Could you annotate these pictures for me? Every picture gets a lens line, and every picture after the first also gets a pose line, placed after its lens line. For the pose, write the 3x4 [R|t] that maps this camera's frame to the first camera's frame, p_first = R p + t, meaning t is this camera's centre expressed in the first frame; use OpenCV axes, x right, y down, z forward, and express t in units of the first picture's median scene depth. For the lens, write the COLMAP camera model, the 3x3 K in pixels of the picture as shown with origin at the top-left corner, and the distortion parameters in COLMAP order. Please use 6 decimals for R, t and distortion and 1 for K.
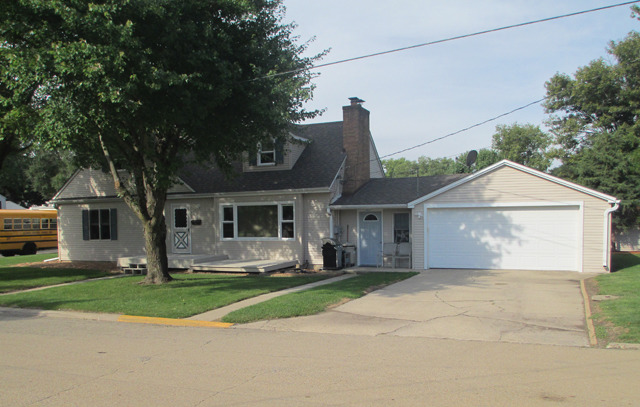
lens RADIAL K [[546.0, 0, 320.1], [0, 546.0, 204.7], [0, 0, 1]] dist [-0.017543, -0.006616]
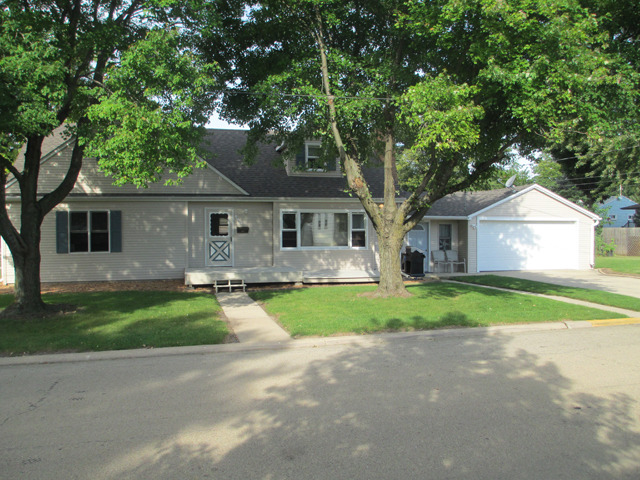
lens RADIAL K [[525.9, 0, 320.1], [0, 525.9, 237.5], [0, 0, 1]] dist [-0.081911, 0.030706]
pose [[0.789785, 0.004875, 0.613365, -0.678717], [-0.025940, 0.999339, 0.025458, 0.021307], [-0.612835, -0.036017, 0.789389, 0.284876]]
